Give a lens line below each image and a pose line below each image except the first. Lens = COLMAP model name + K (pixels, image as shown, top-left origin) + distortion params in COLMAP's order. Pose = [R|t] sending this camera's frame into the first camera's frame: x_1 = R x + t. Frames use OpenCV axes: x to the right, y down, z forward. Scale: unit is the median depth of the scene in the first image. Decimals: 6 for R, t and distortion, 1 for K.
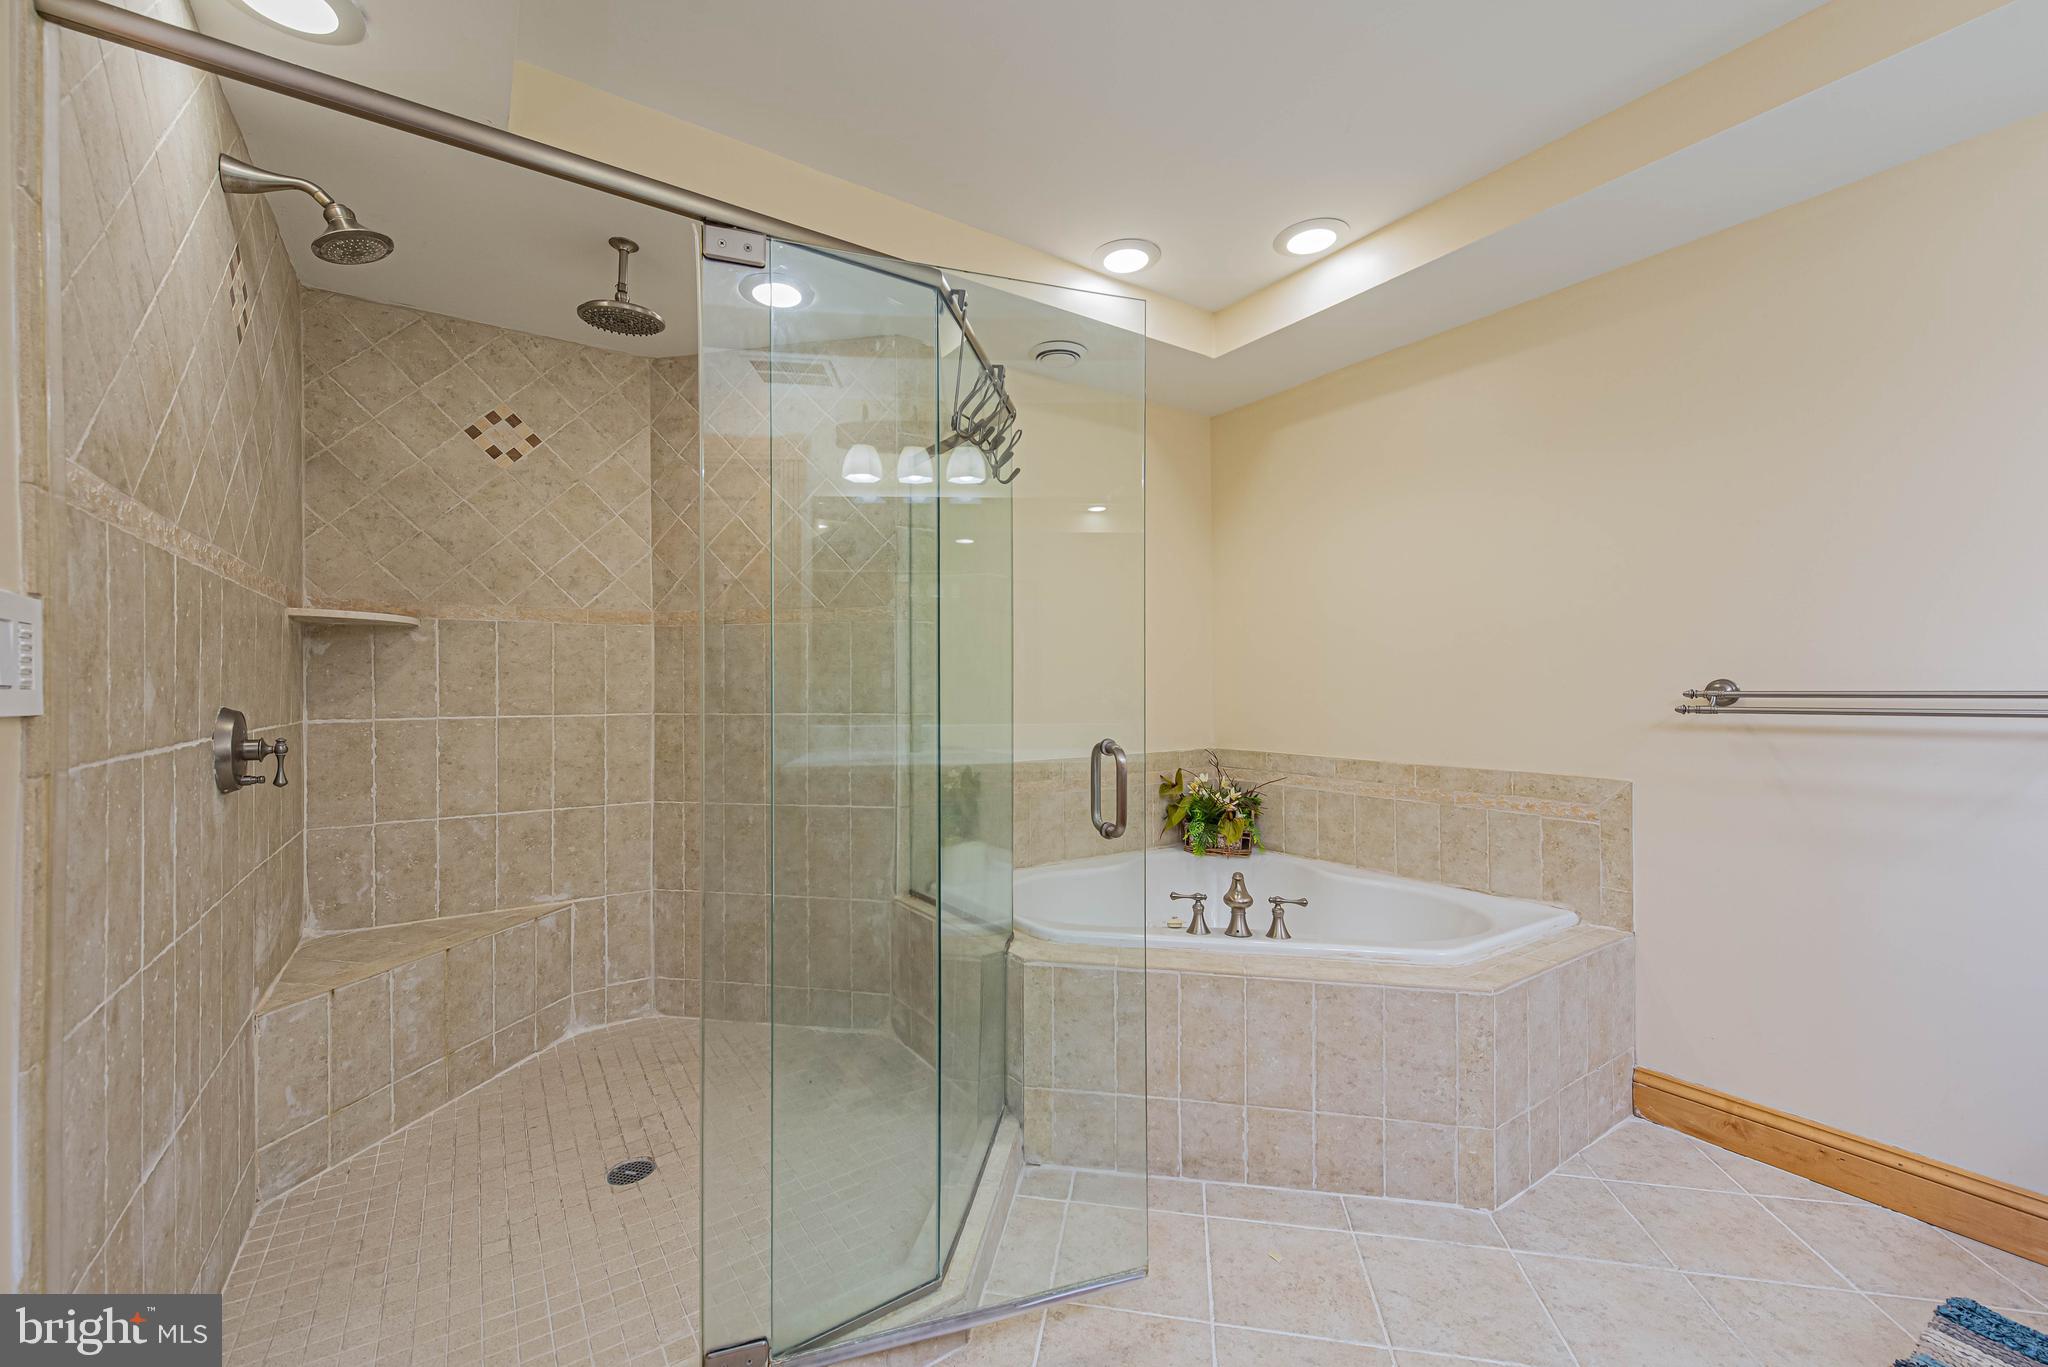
lens RADIAL K [[795.5, 0, 1017.1], [0, 795.5, 686.2], [0, 0, 1]] dist [0.000414, -0.000327]
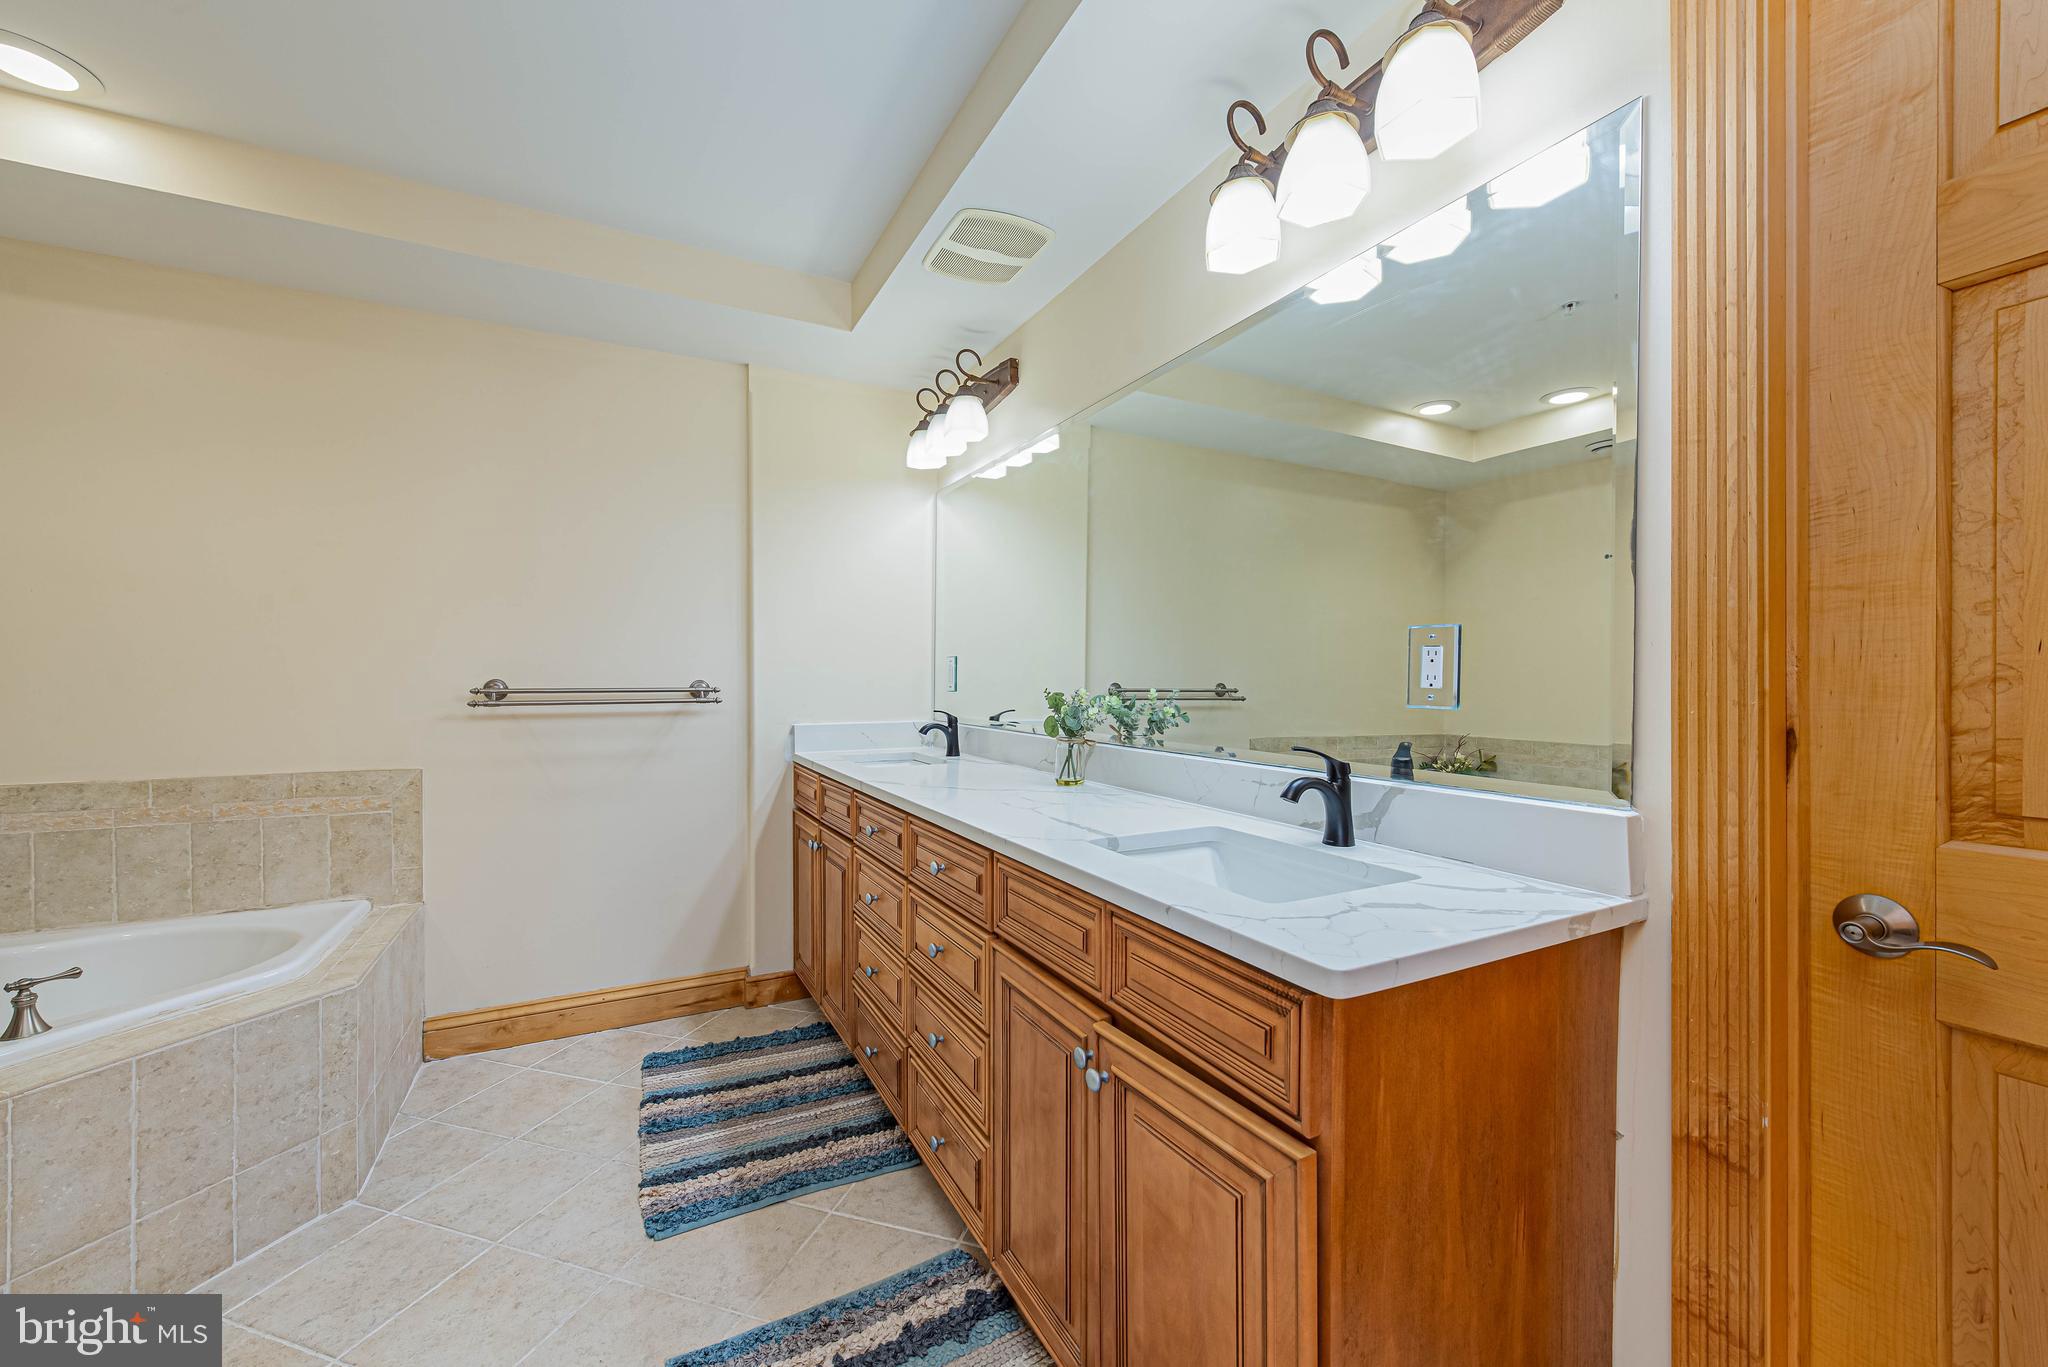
lens RADIAL K [[795.5, 0, 970.4], [0, 795.5, 684.7], [0, 0, 1]] dist [0.000414, -0.000327]
pose [[0.172298, 0.000641, 0.985045, -0.229486], [-0.000984, 0.999999, -0.000479, -0.000264], [-0.985044, -0.000887, 0.172299, 0.039162]]
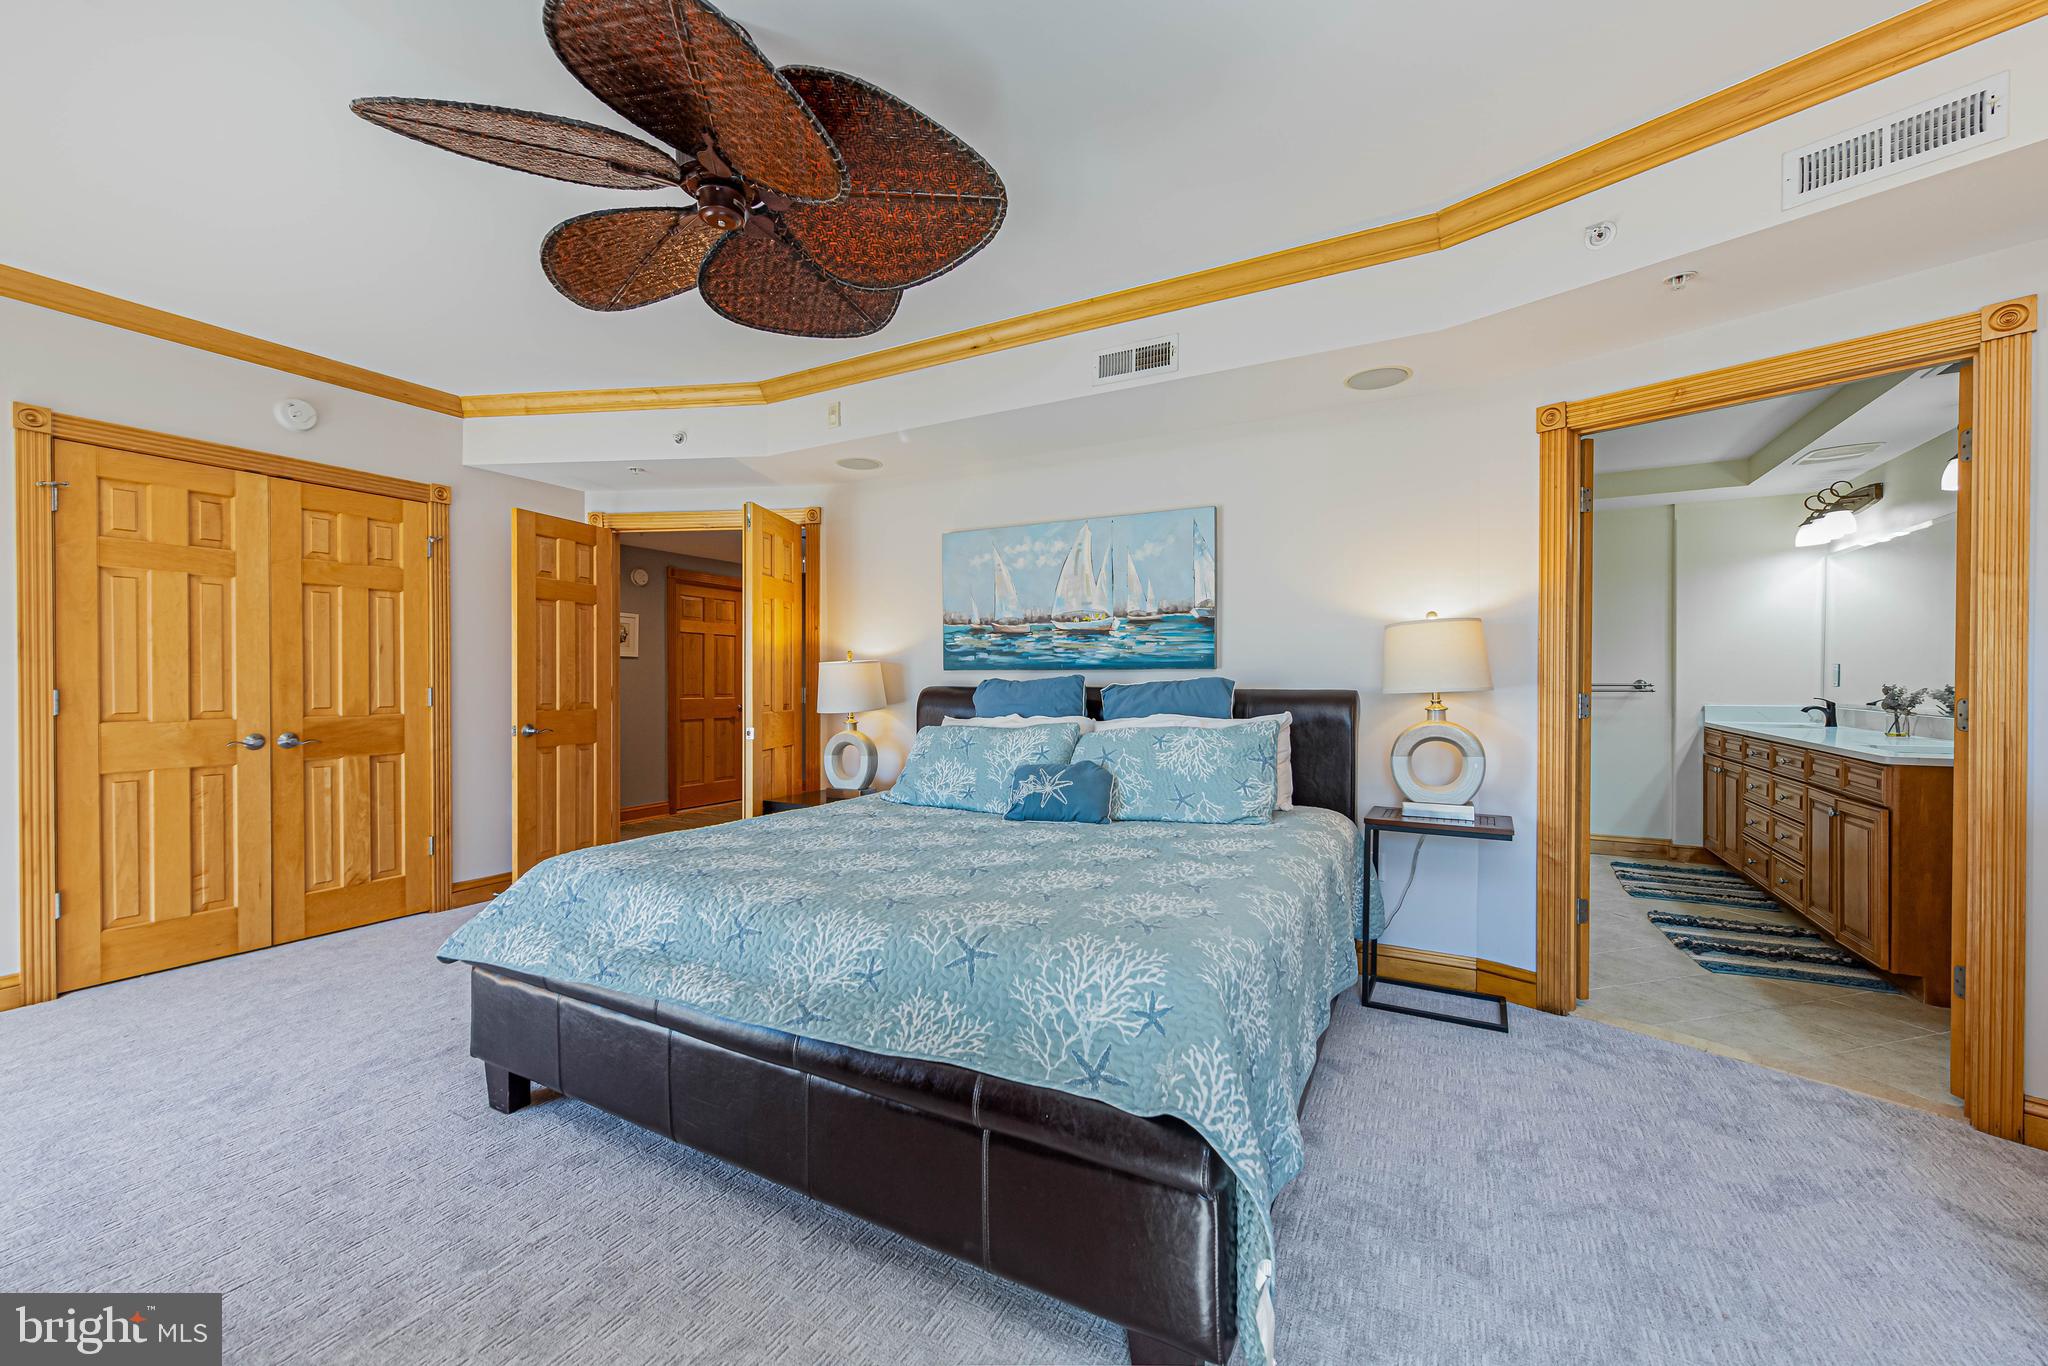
lens RADIAL K [[795.5, 0, 1024.4], [0, 795.5, 685.4], [0, 0, 1]] dist [0.000414, -0.000327]
pose [[0.890711, 0.001278, 0.454568, -1.708818], [-0.003391, 0.999987, 0.003833, 0.005544], [-0.454558, -0.004955, 0.890704, -0.571681]]
